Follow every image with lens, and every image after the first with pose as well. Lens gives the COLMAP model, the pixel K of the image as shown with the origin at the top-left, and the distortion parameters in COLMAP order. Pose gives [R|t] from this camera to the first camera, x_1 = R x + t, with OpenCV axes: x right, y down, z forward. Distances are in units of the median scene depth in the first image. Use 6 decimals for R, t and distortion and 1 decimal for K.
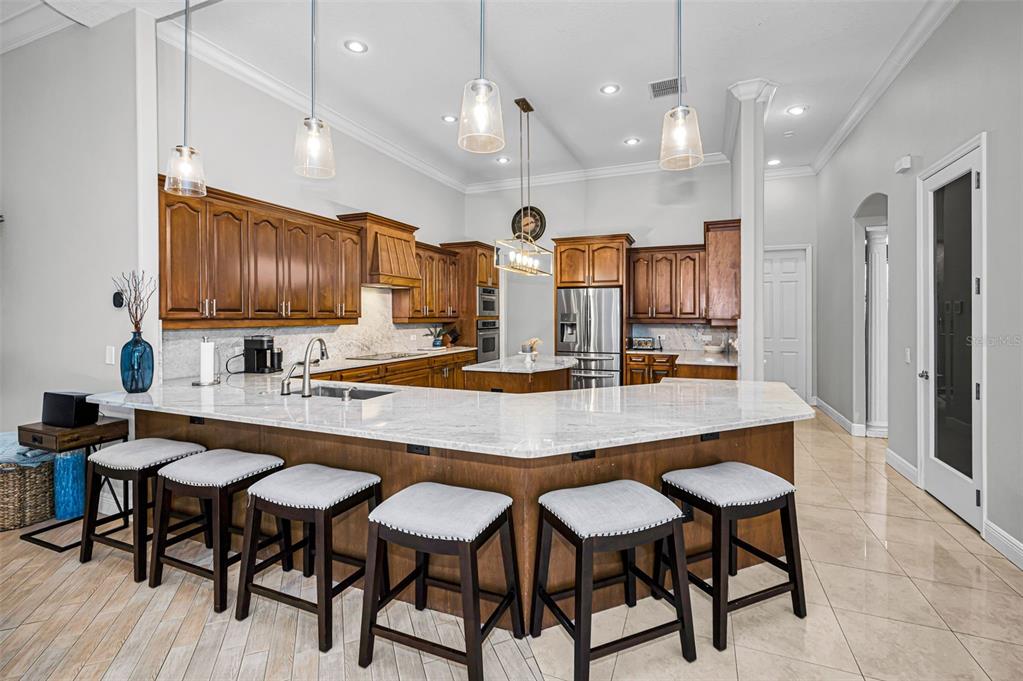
lens RADIAL K [[457.8, 0, 513.5], [0, 457.8, 319.1], [0, 0, 1]] dist [-0.000586, 0.000002]
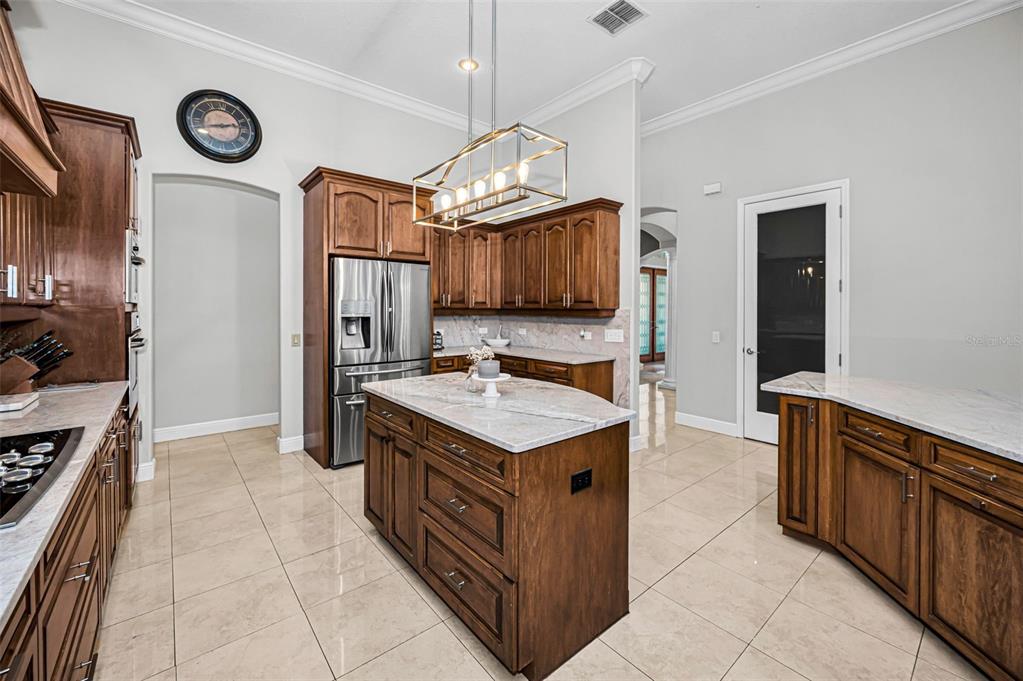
lens RADIAL K [[418.3, 0, 512.4], [0, 418.3, 311.3], [0, 0, 1]] dist [-0.010581, -0.000051]
pose [[0.465624, -0.004793, 0.884970, -0.269275], [0.001928, 0.999988, 0.004402, 0.000093], [-0.884981, -0.000343, 0.465628, 0.574647]]
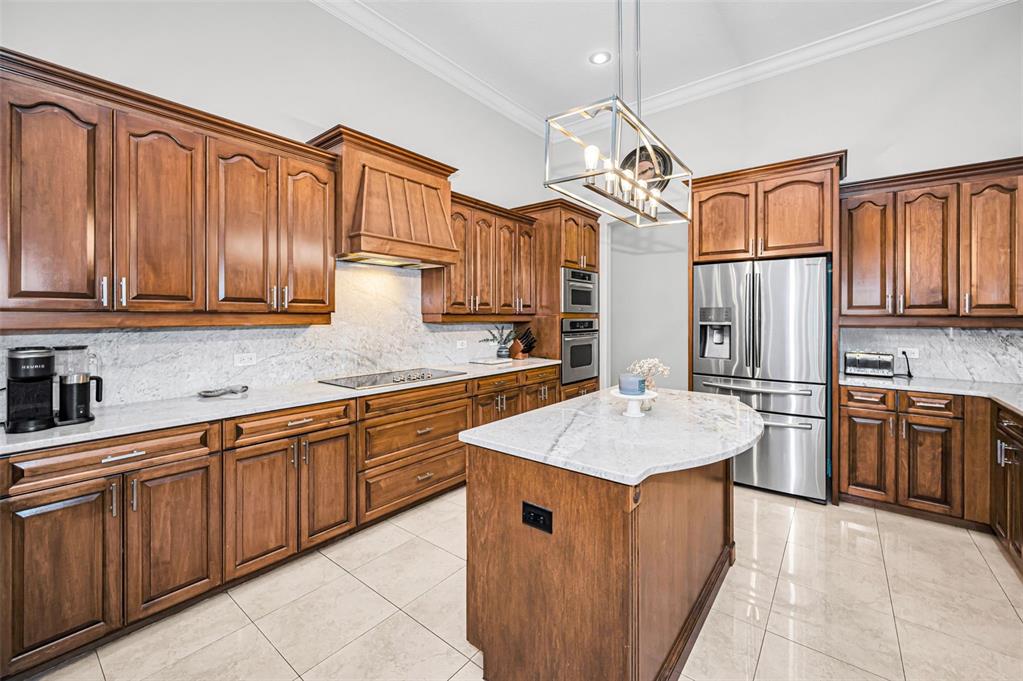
lens RADIAL K [[414.6, 0, 518.8], [0, 414.6, 317.6], [0, 0, 1]] dist [-0.001155, -0.000245]
pose [[0.962857, 0.003313, -0.269992, 0.024665], [-0.004179, 0.999988, -0.002633, 0.002583], [0.269980, 0.003663, 0.962859, 0.446518]]
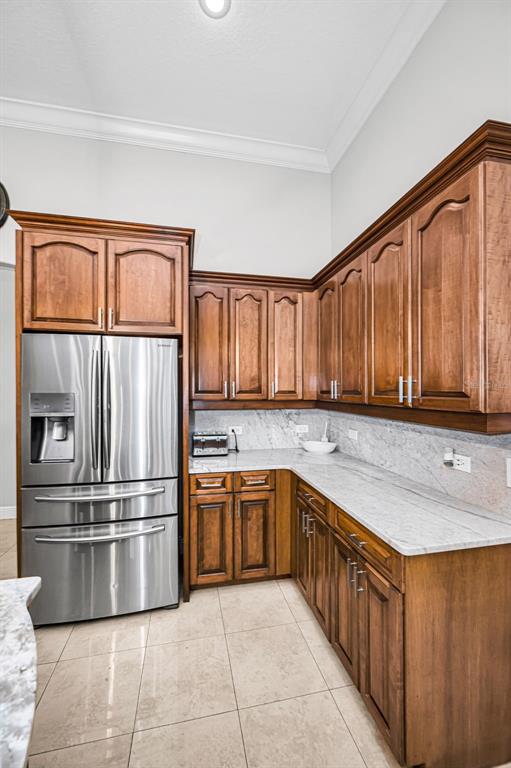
lens RADIAL K [[311.2, 0, 251.0], [0, 311.2, 389.6], [0, 0, 1]] dist [-0.001155, -0.000245]
pose [[0.825968, 0.000136, 0.563718, 0.110536], [0.003741, 0.999977, -0.005723, -0.013252], [-0.563705, 0.006836, 0.825948, 0.673470]]
